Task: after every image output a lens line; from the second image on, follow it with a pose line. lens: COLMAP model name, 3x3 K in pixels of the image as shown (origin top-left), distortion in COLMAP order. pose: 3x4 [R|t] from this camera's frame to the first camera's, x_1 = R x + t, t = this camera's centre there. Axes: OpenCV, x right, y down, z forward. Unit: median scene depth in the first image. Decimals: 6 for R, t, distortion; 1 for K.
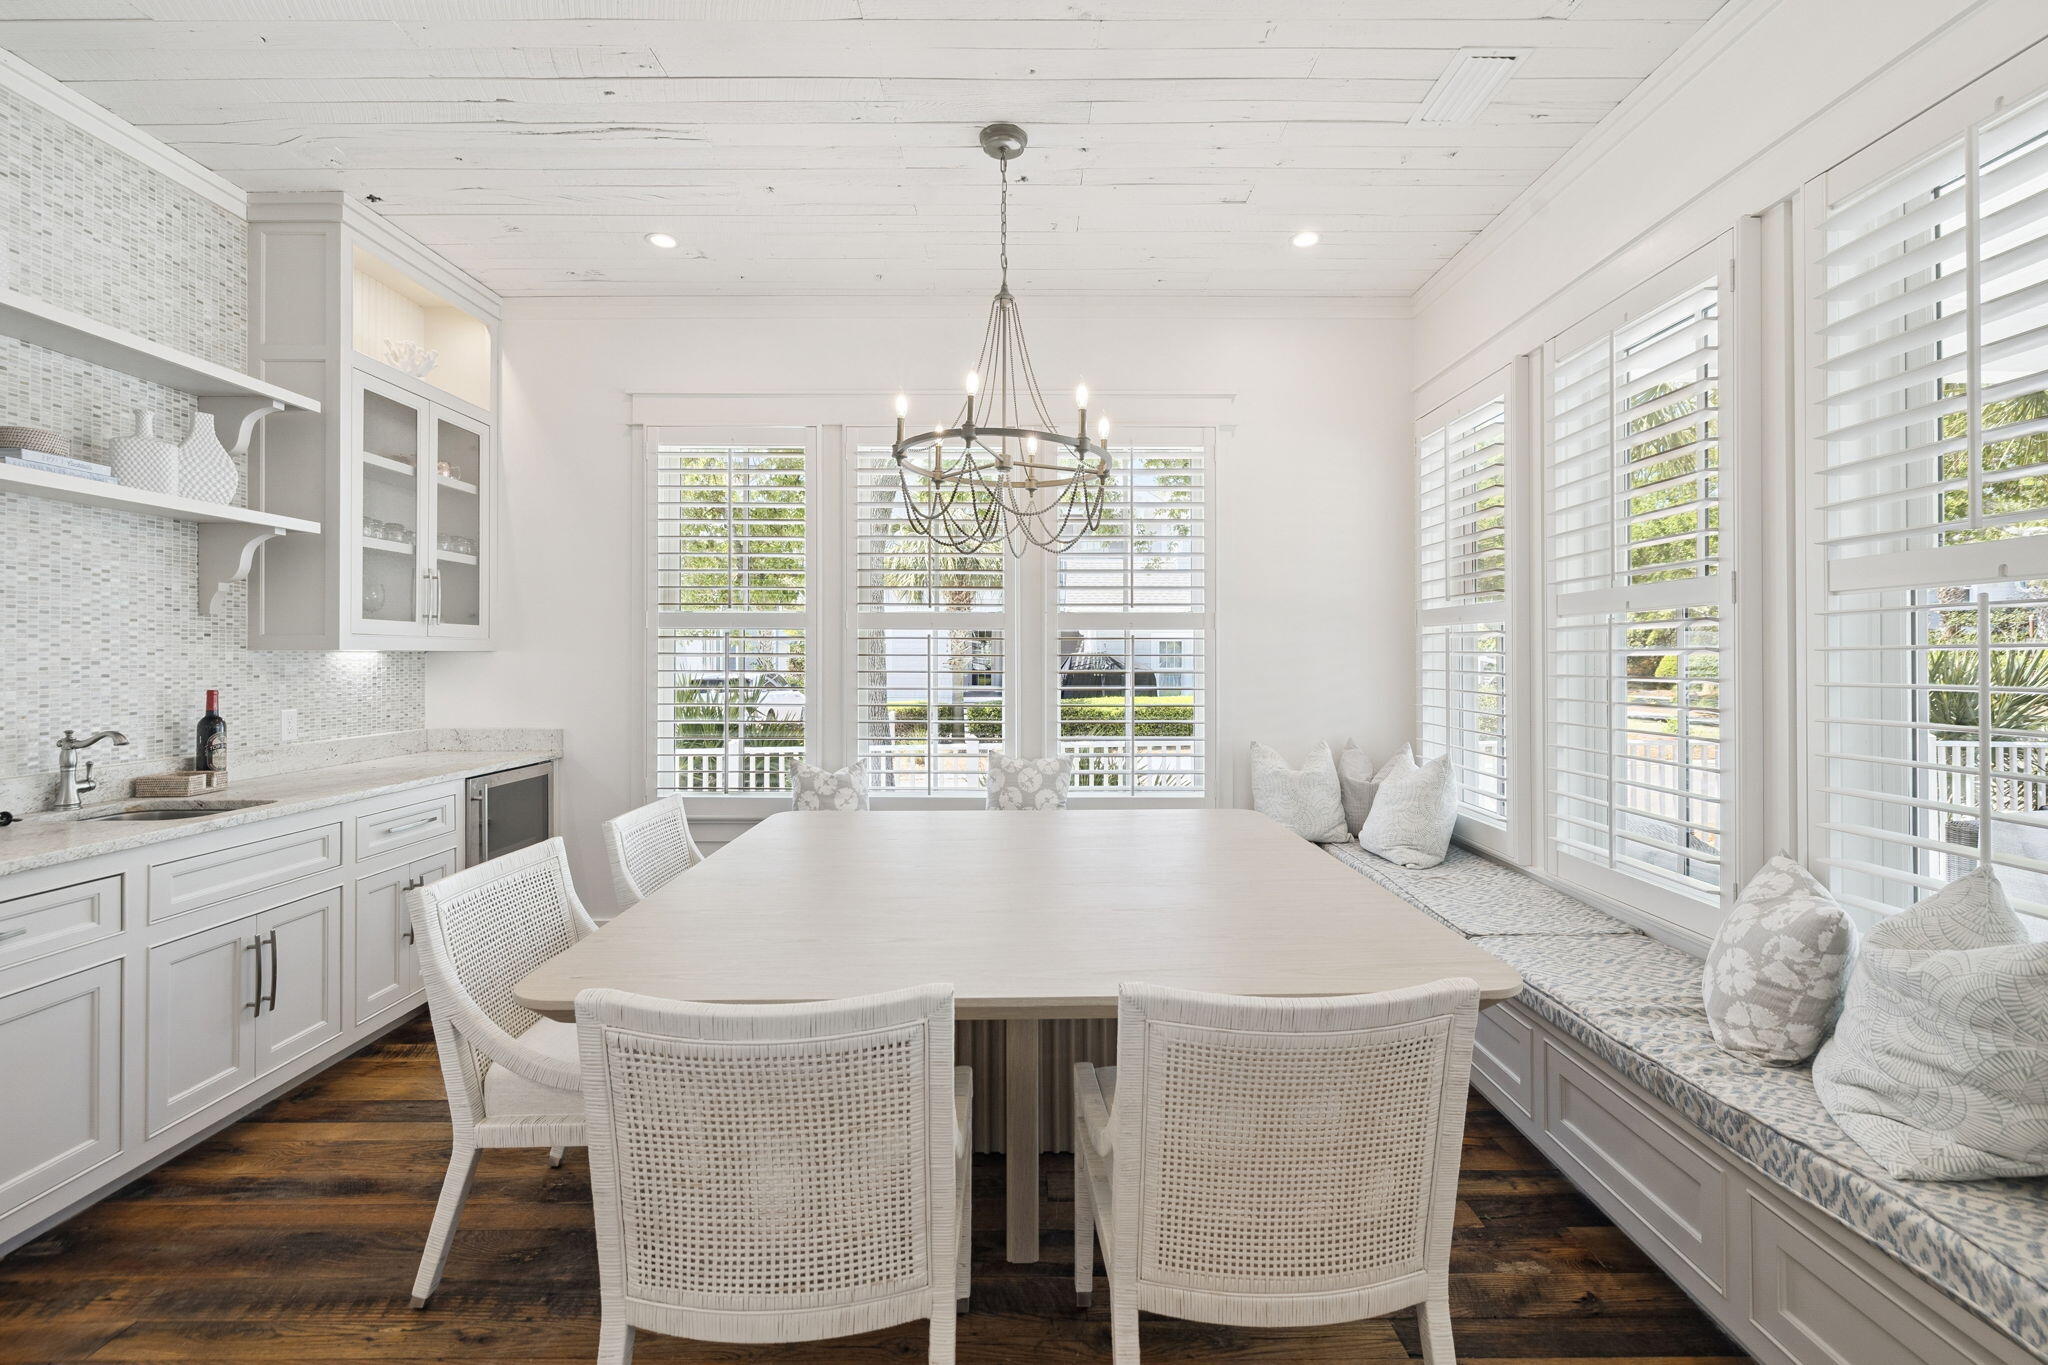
lens RADIAL K [[862.0, 0, 1025.6], [0, 862.0, 664.5], [0, 0, 1]] dist [-0.005924, 0.000199]
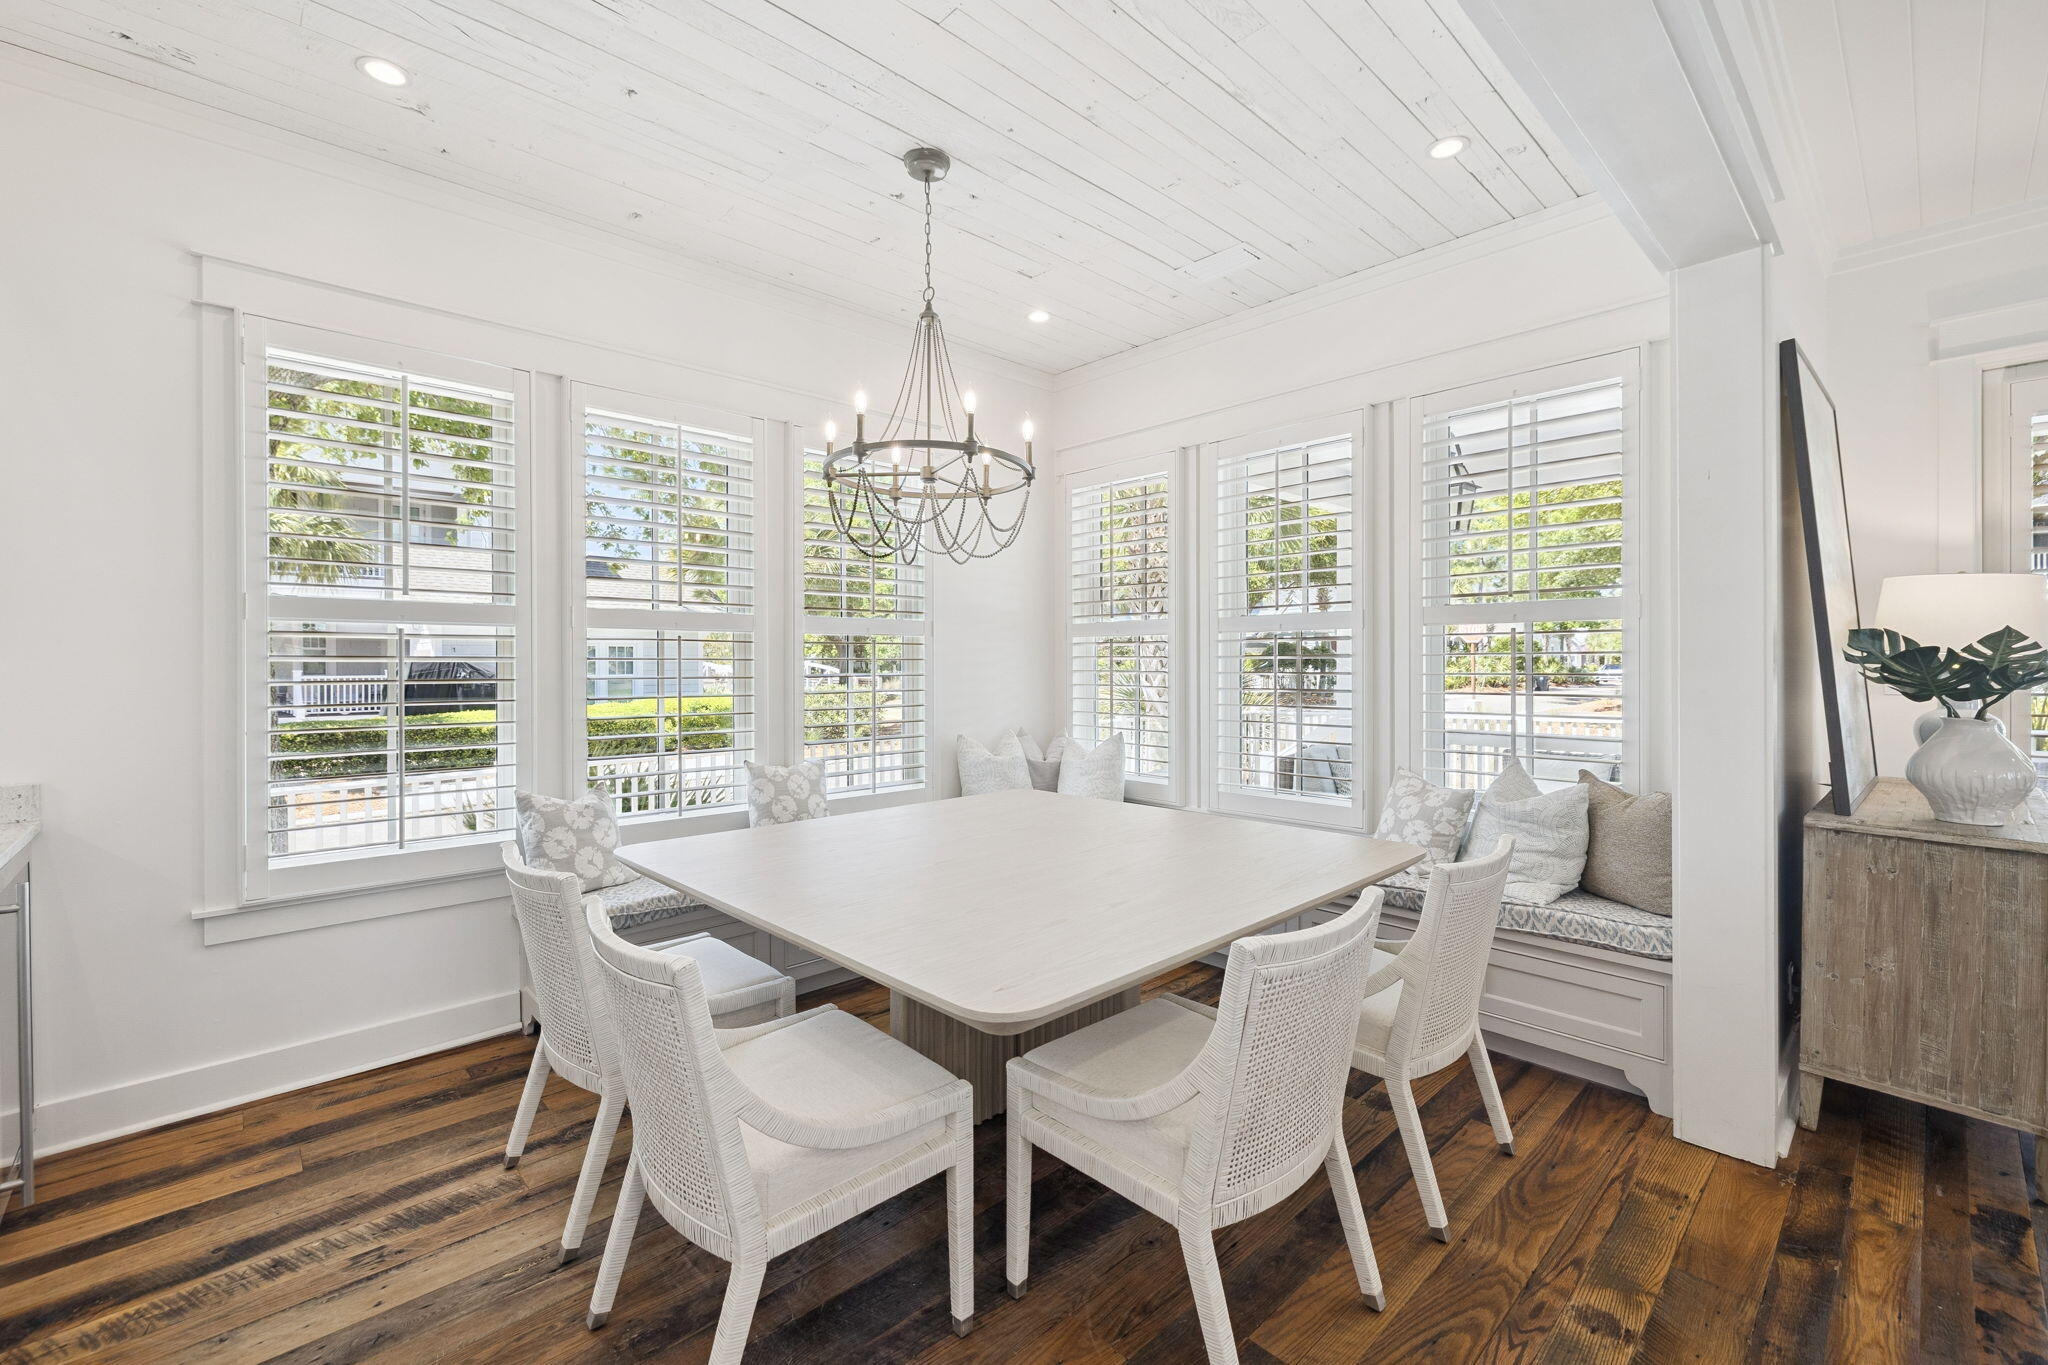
lens RADIAL K [[862.0, 0, 1017.7], [0, 862.0, 678.7], [0, 0, 1]] dist [-0.005924, 0.000199]
pose [[0.732990, -0.014083, 0.680093, -0.662651], [0.009235, 0.999900, 0.010751, 0.004077], [-0.680176, -0.001599, 0.733047, 0.160666]]
